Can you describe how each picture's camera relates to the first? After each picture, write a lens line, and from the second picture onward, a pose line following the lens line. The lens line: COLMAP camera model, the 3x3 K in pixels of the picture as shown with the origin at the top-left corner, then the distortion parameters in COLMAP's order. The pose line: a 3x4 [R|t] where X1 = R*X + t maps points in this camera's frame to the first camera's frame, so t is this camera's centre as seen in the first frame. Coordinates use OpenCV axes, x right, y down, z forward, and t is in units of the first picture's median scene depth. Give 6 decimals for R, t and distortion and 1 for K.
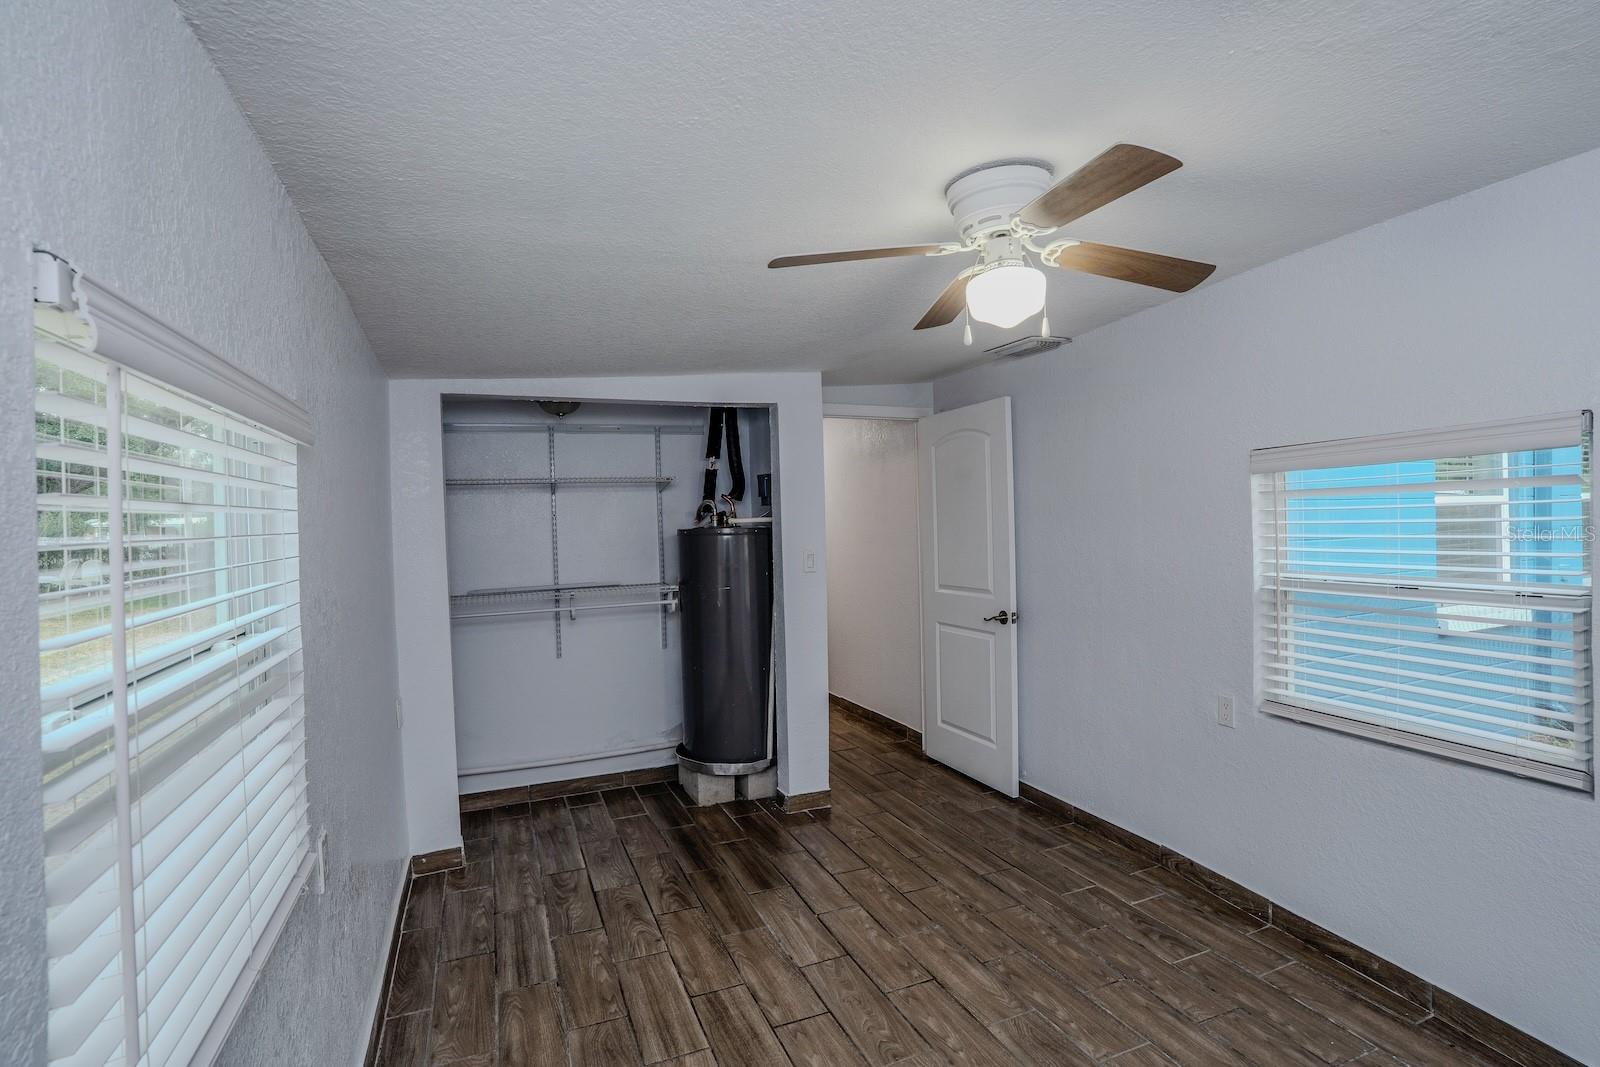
lens RADIAL K [[740.4, 0, 792.7], [0, 740.4, 530.5], [0, 0, 1]] dist [-0.068766, 0.023667]
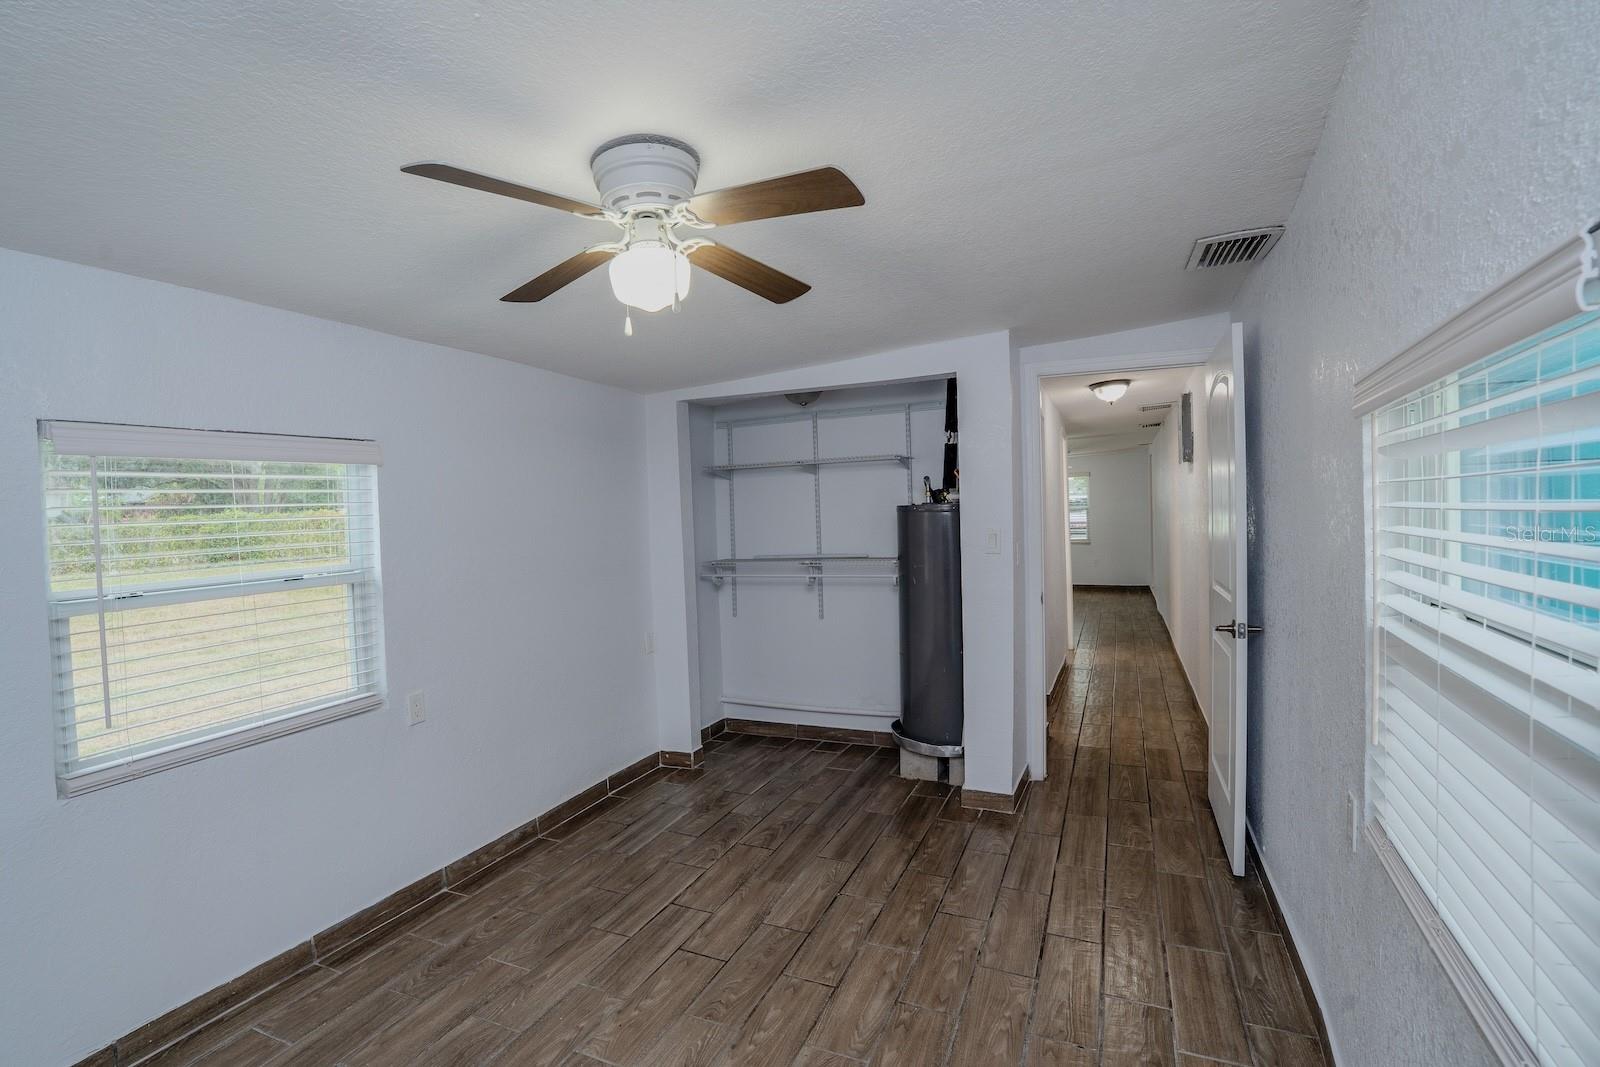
lens RADIAL K [[740.4, 0, 795.1], [0, 740.4, 530.1], [0, 0, 1]] dist [-0.068766, 0.023667]
pose [[0.693551, 0.024505, -0.719990, 0.548270], [0.006220, 0.999180, 0.039999, -0.010647], [0.720380, -0.032220, 0.692831, 0.215572]]
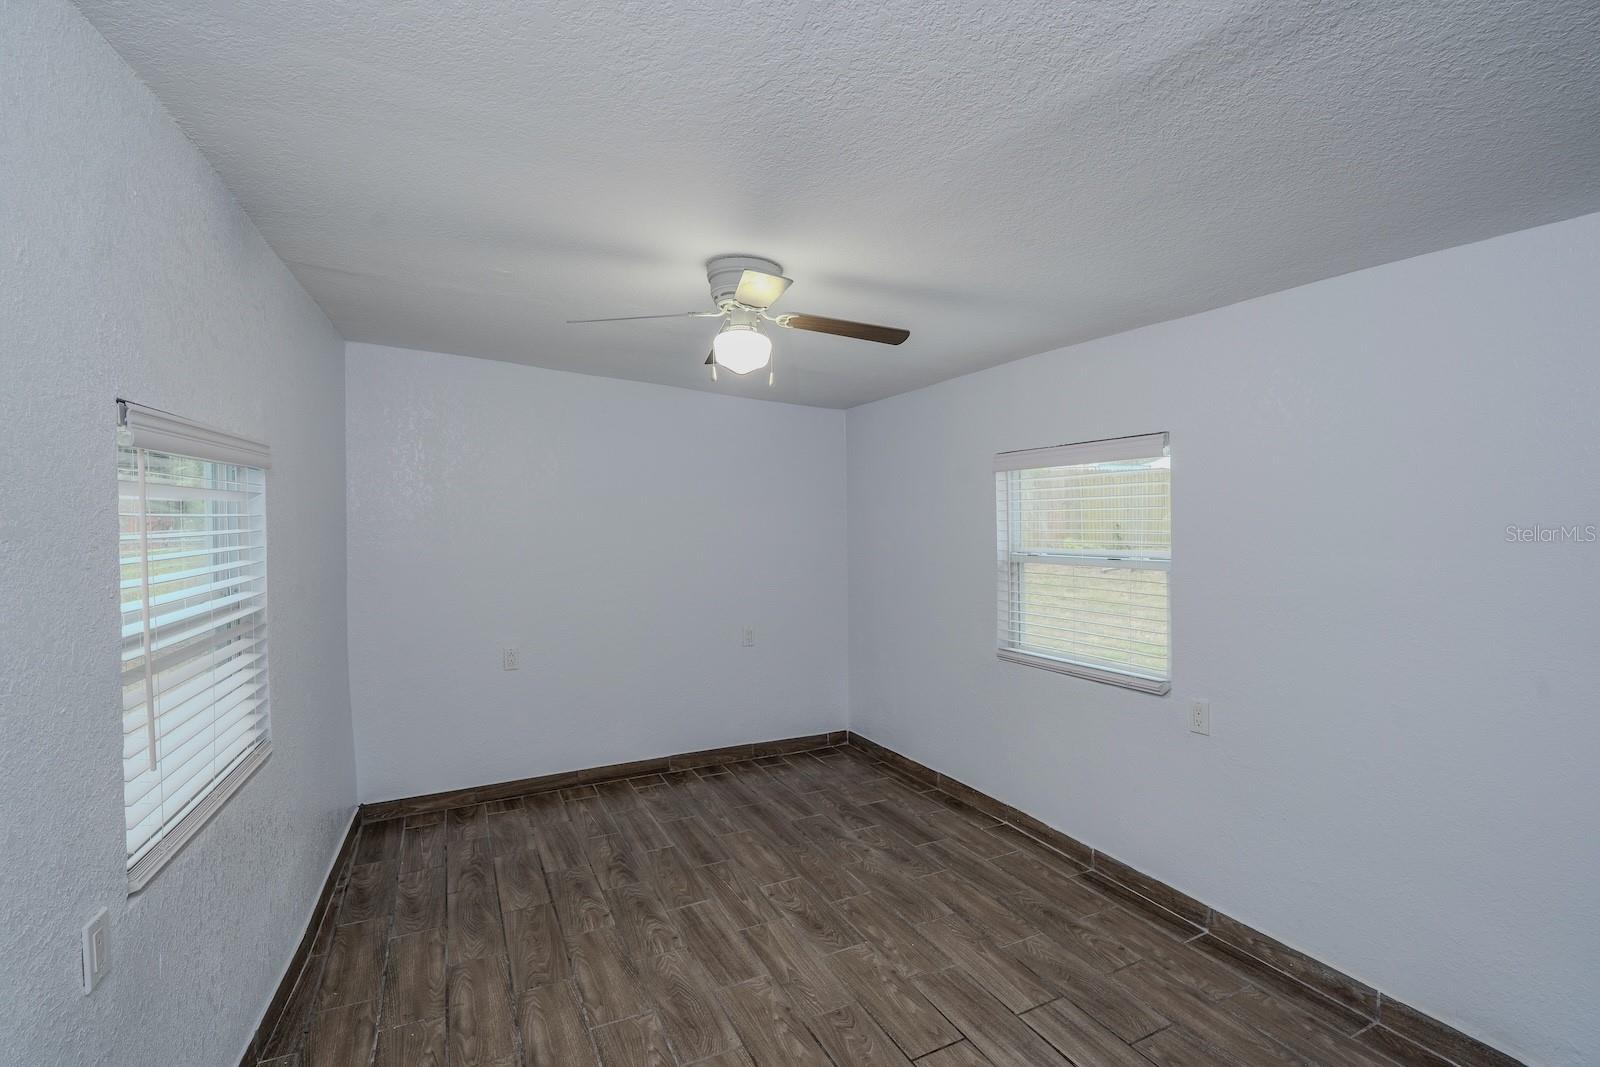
lens RADIAL K [[740.4, 0, 797.9], [0, 740.4, 524.5], [0, 0, 1]] dist [-0.068766, 0.023667]
pose [[-0.997685, 0.035493, -0.058014, 0.135203], [0.034134, 0.999123, 0.024251, -0.011863], [0.058824, 0.022214, -0.998021, 1.155655]]
